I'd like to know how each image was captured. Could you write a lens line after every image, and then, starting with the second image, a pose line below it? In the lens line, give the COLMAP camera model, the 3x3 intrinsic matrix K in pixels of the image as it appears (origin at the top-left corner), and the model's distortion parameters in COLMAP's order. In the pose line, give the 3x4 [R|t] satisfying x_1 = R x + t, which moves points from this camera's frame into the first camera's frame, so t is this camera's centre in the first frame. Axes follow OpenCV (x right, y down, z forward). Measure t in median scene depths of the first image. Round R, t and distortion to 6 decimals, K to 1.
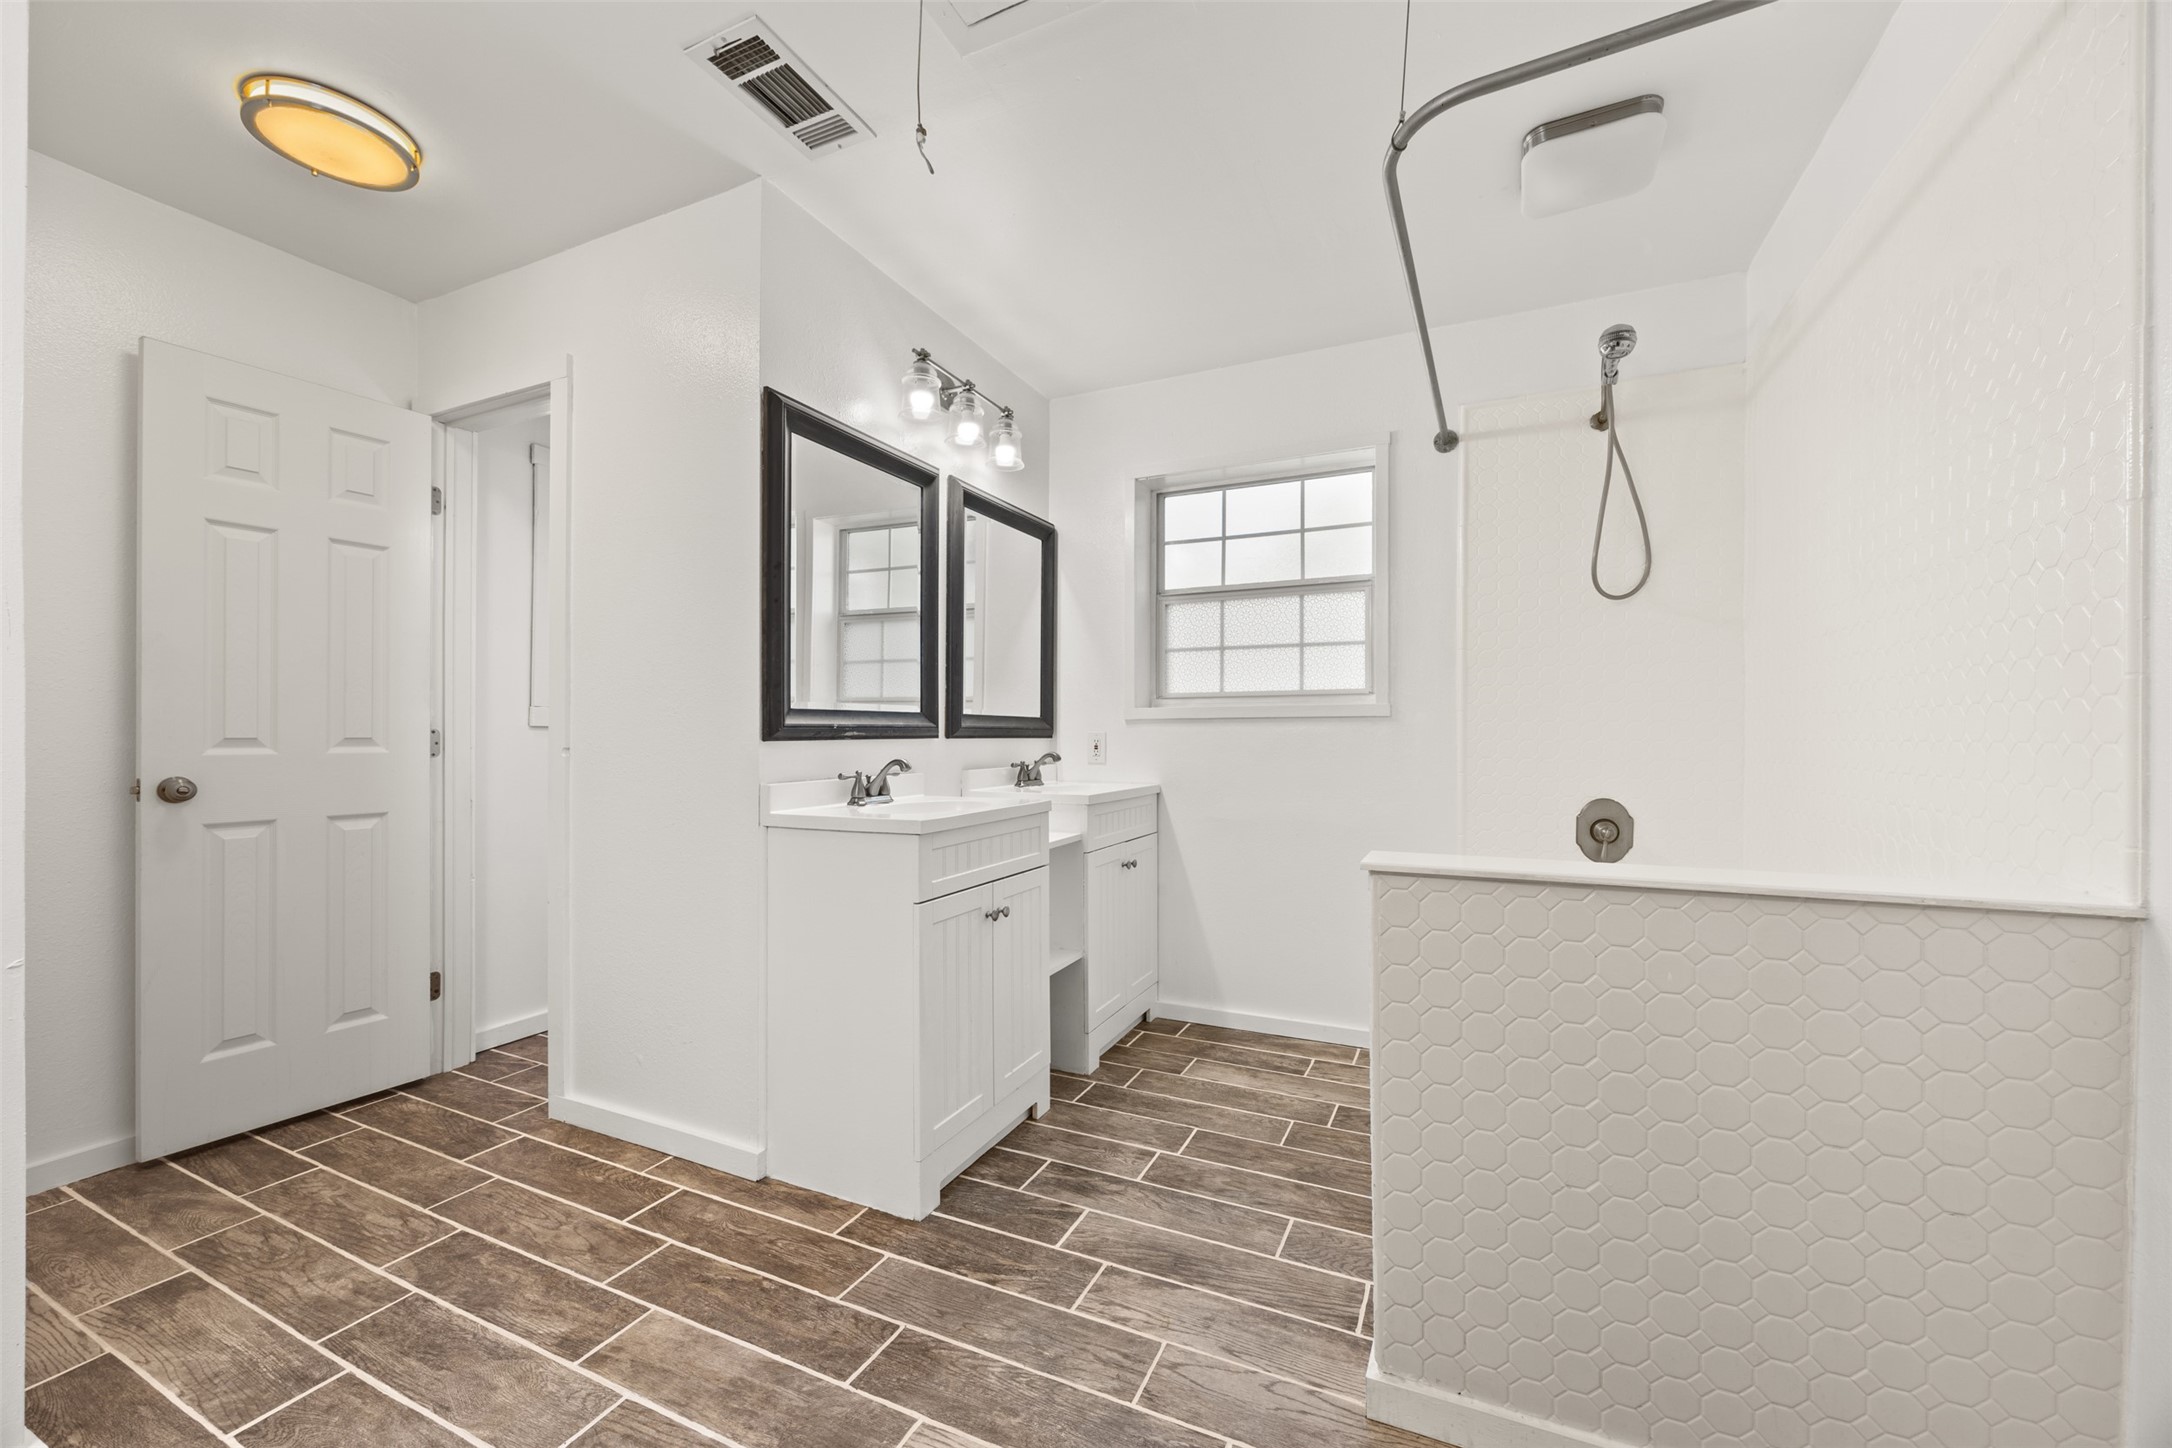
lens RADIAL K [[840.5, 0, 1086.0], [0, 840.5, 724.0], [0, 0, 1]] dist [0.000512, 0.000012]
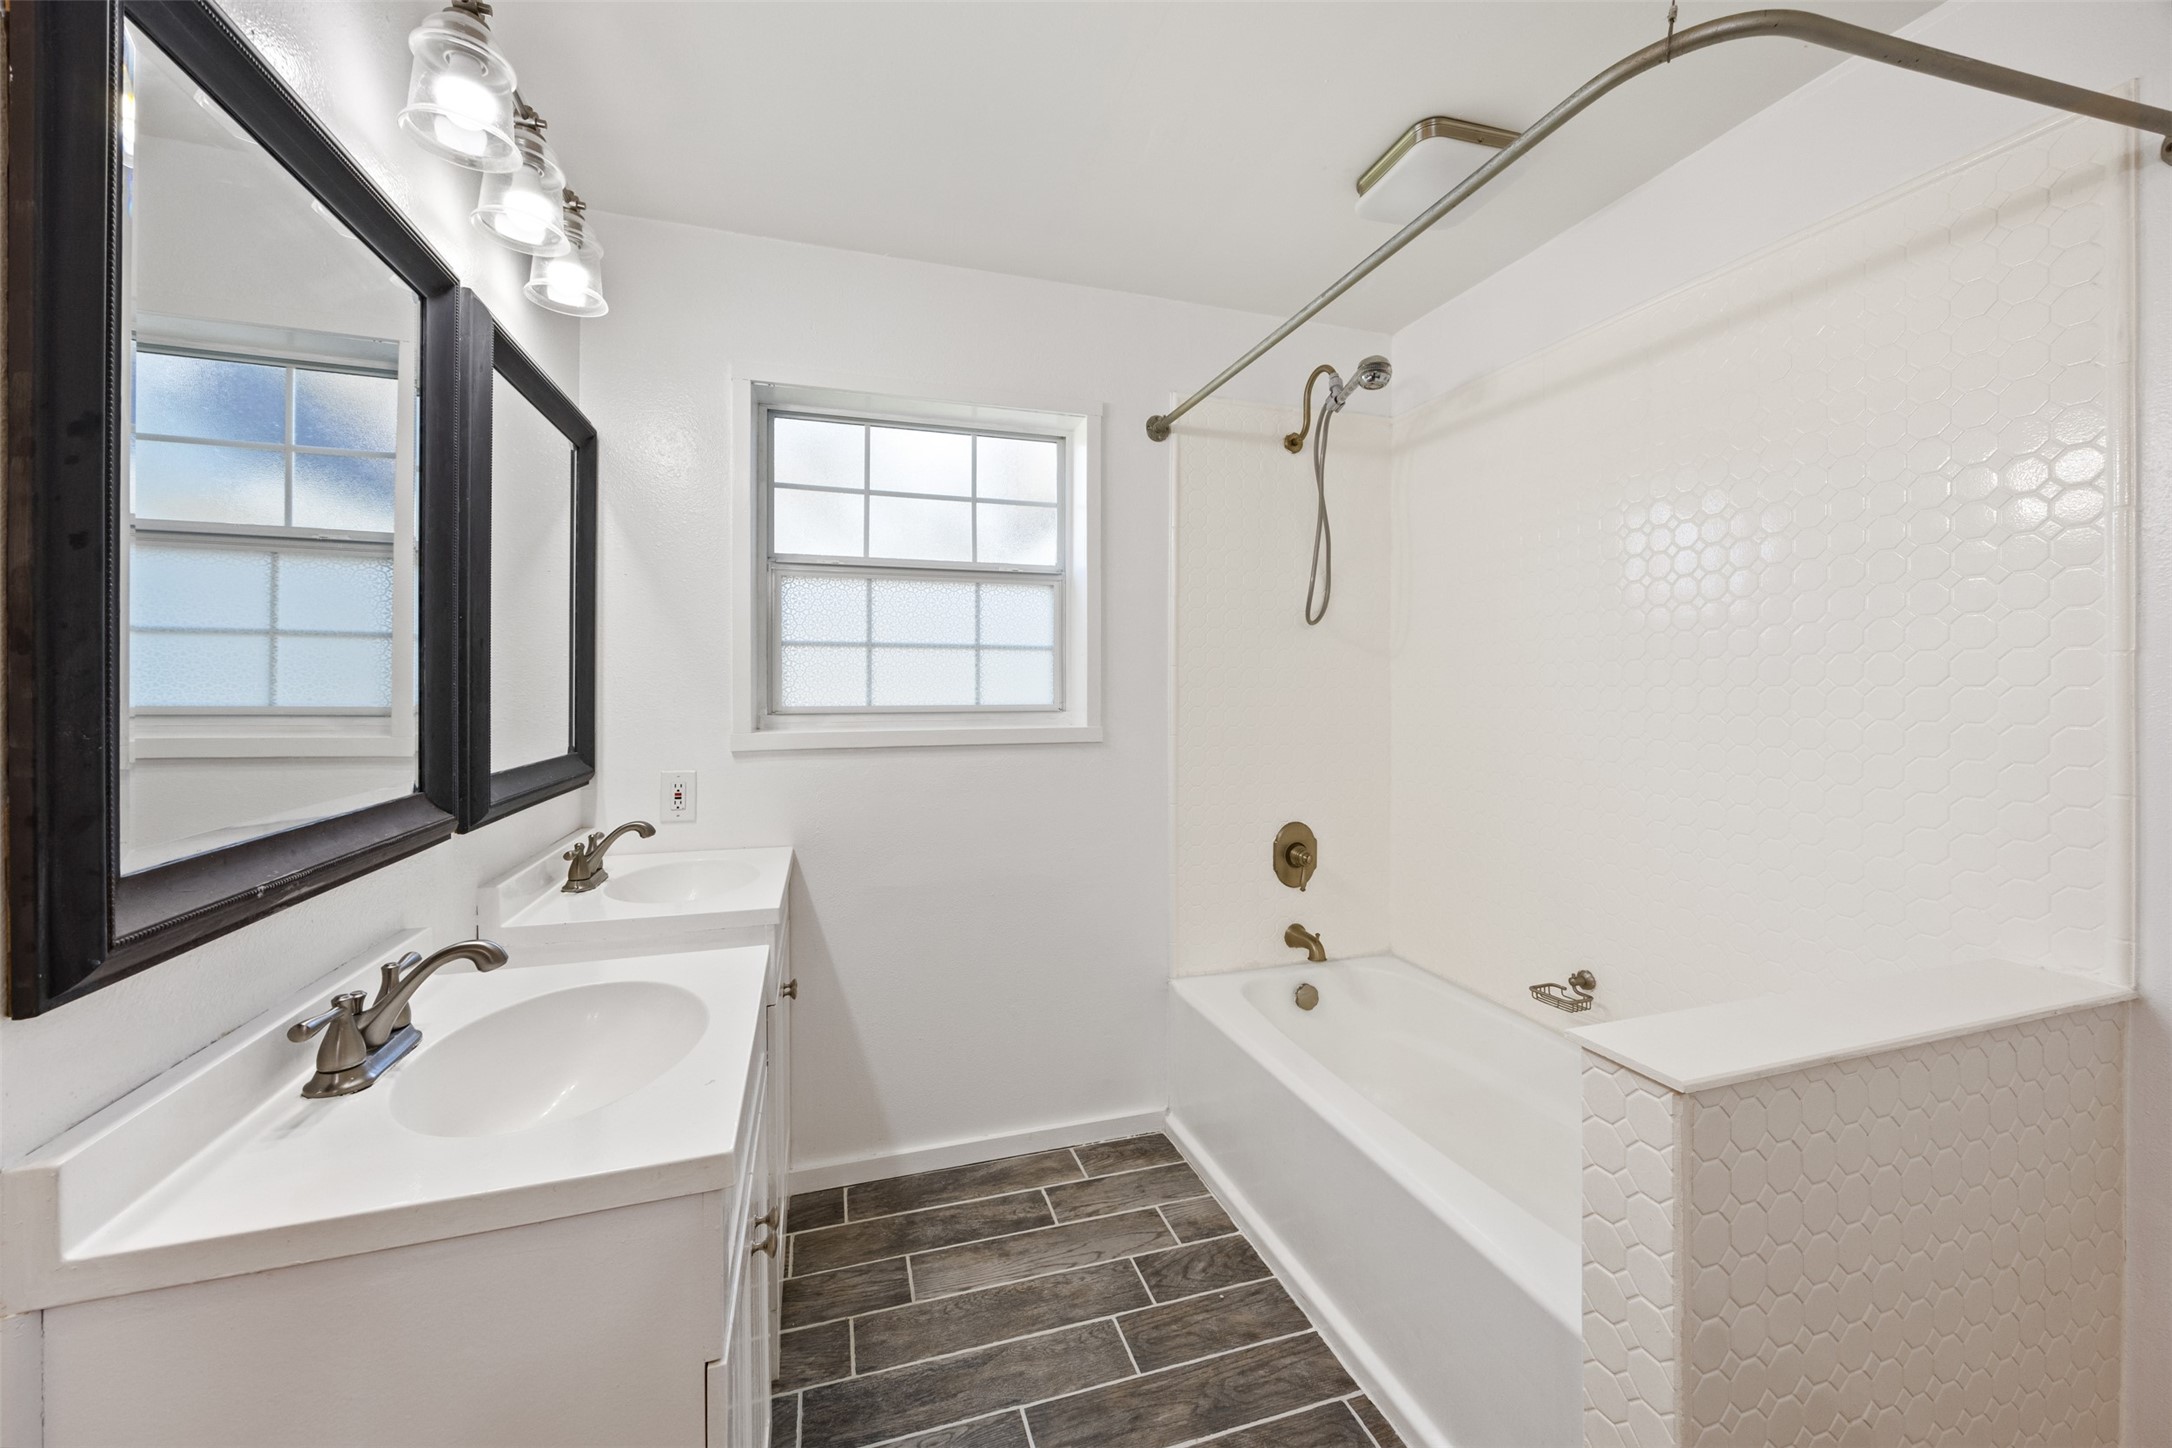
lens RADIAL K [[849.0, 0, 1088.5], [0, 849.0, 685.7], [0, 0, 1]] dist [0.002027, 0.000013]
pose [[0.730669, -0.000057, 0.682731, -0.213615], [-0.008592, 0.999920, 0.009279, -0.068367], [-0.682677, -0.012645, 0.730610, 0.363159]]
